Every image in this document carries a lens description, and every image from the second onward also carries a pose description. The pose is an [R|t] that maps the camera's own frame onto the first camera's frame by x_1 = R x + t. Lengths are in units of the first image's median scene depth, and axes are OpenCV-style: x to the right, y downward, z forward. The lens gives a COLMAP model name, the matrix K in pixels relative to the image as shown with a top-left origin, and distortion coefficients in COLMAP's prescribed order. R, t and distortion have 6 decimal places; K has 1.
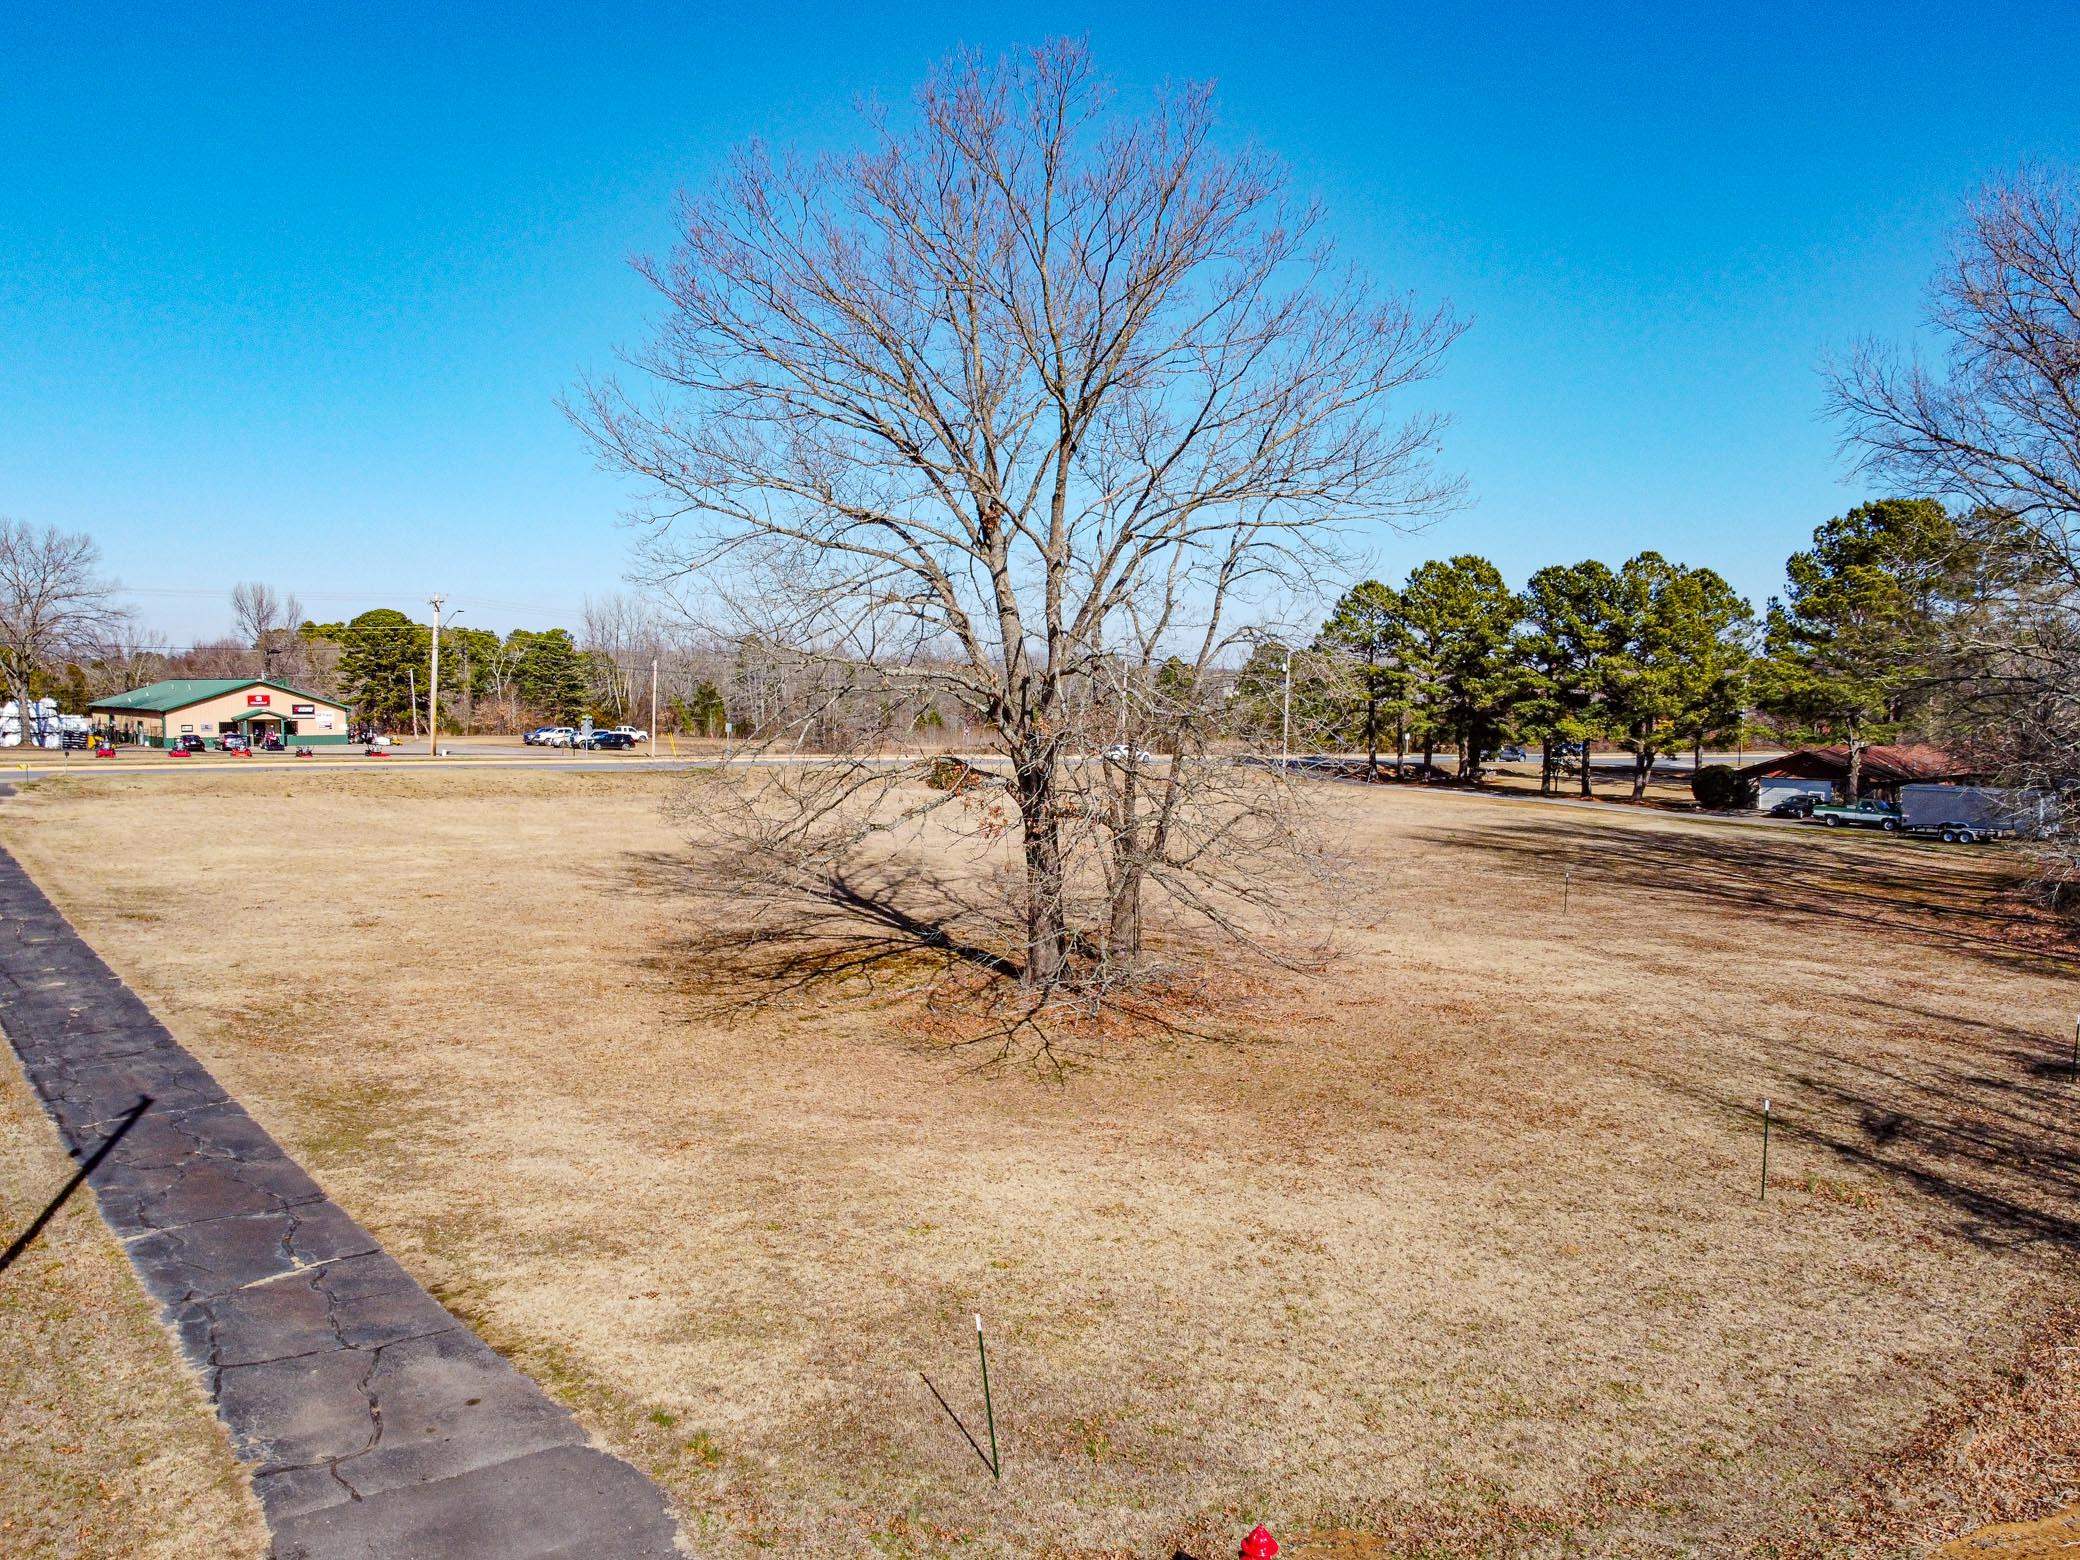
lens RADIAL K [[1575.8, 0, 1045.0], [0, 1575.8, 782.3], [0, 0, 1]] dist [0.006318, -0.013710]
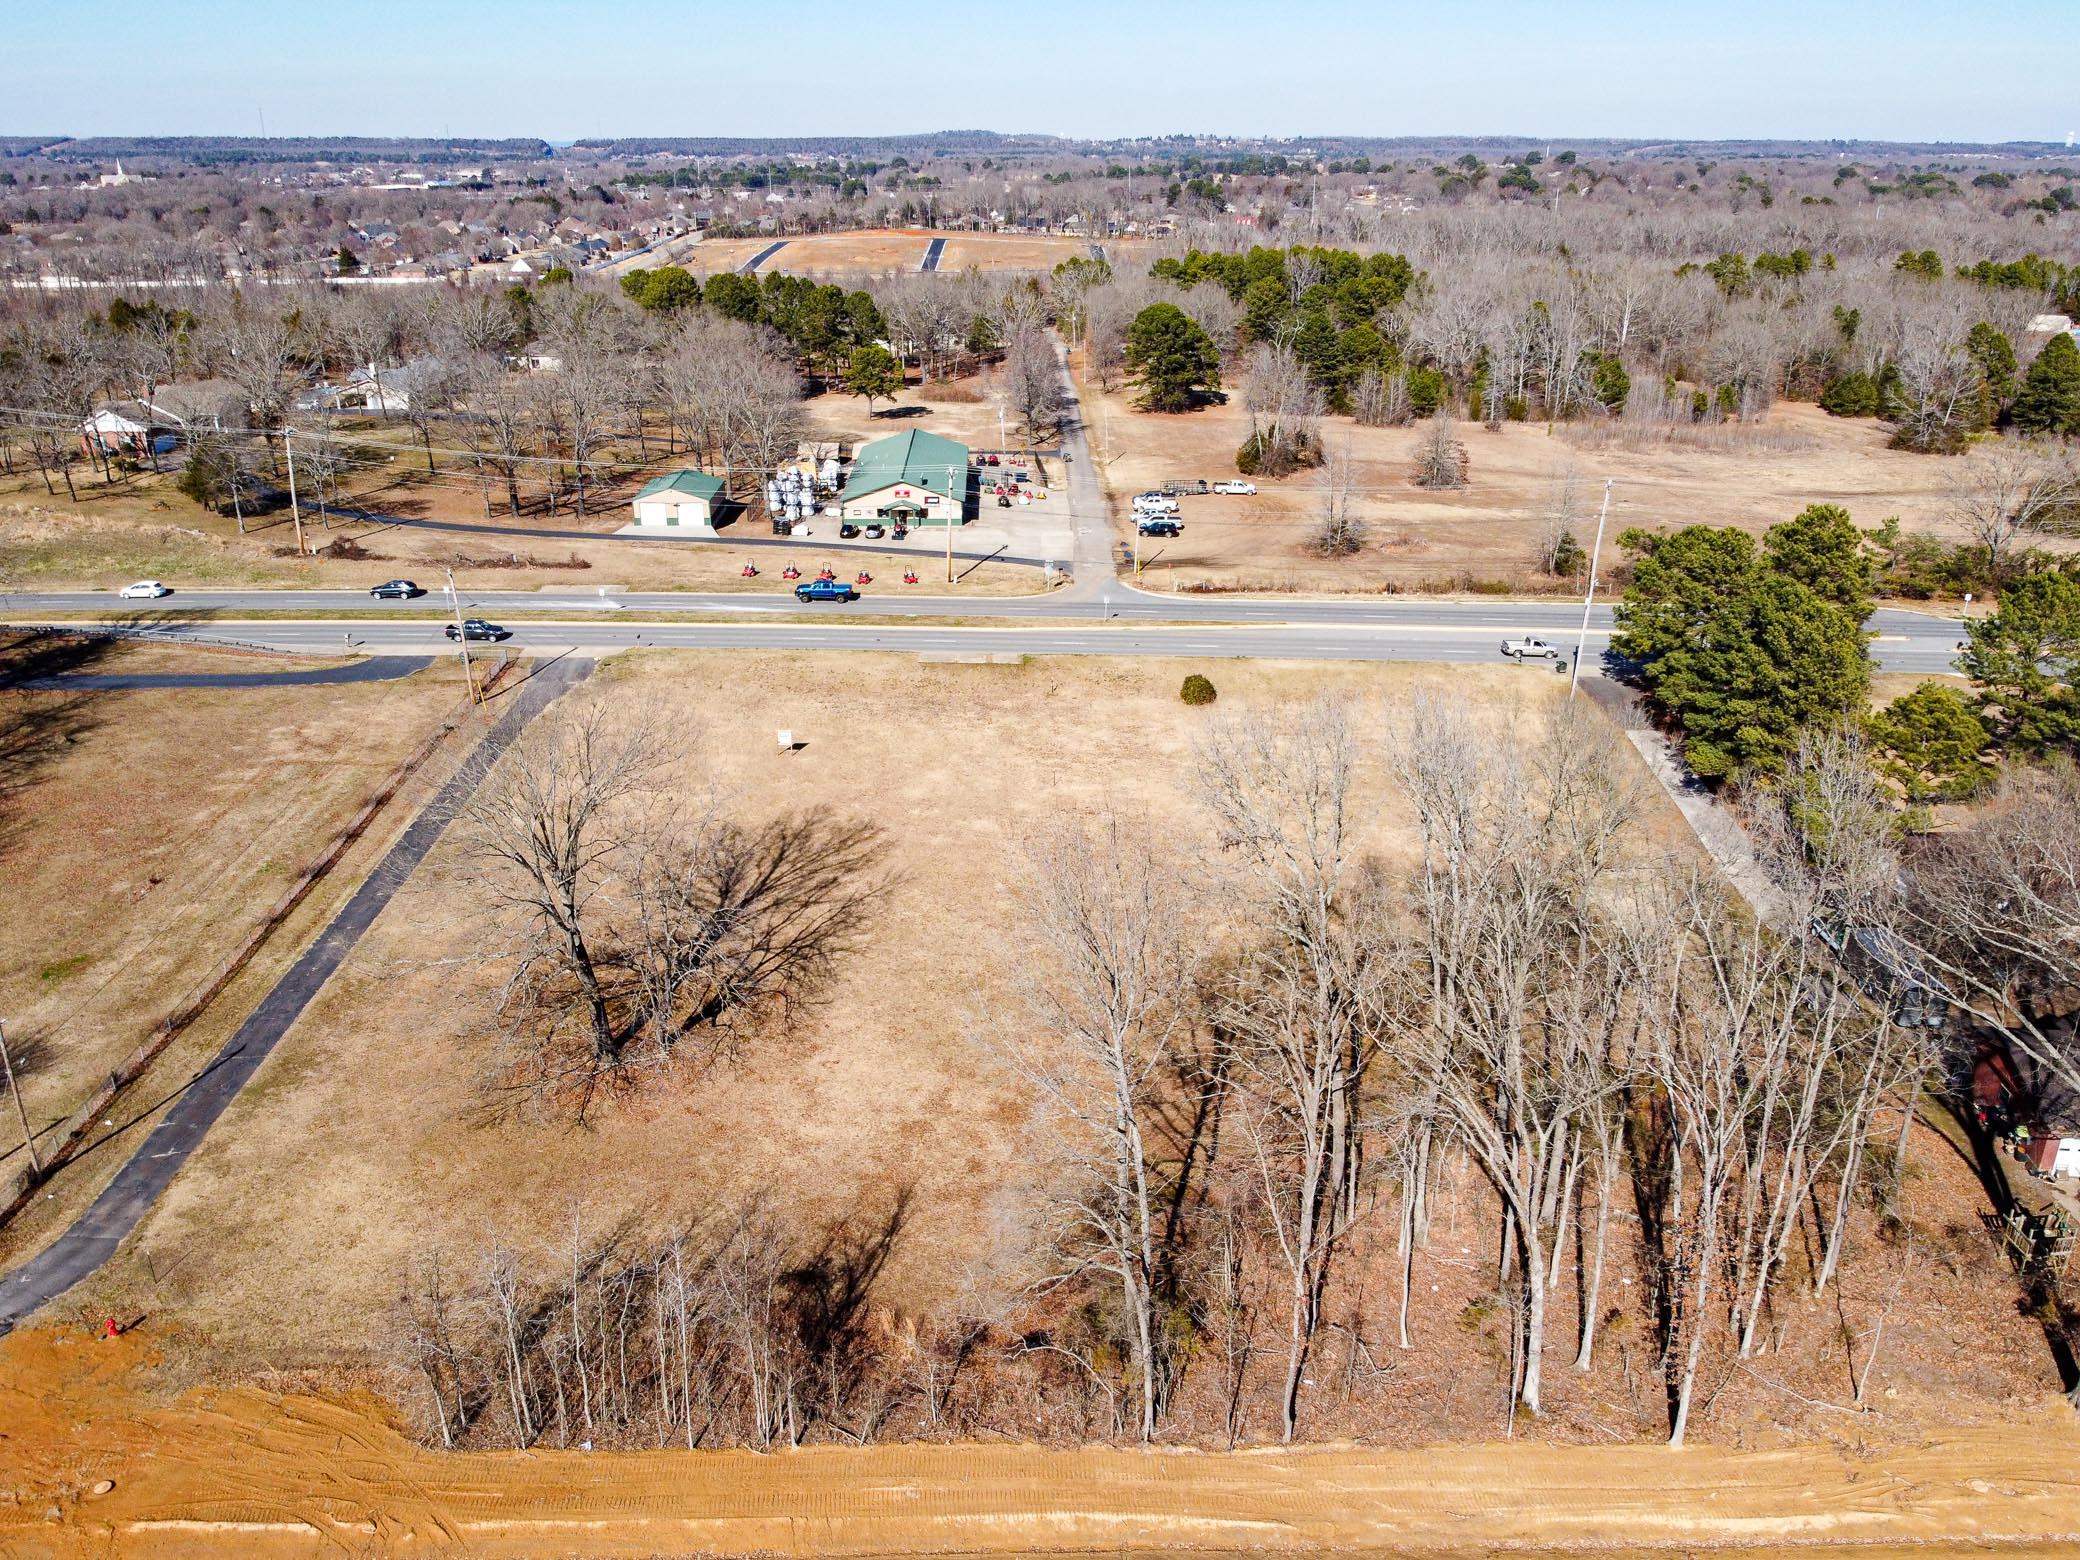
lens RADIAL K [[1575.8, 0, 1045.0], [0, 1575.8, 782.3], [0, 0, 1]] dist [0.006318, -0.013710]
pose [[0.794039, 0.225292, -0.564576, 3.193346], [-0.037293, 0.945087, 0.324684, -1.875854], [0.606722, -0.236758, 0.758837, -0.412474]]
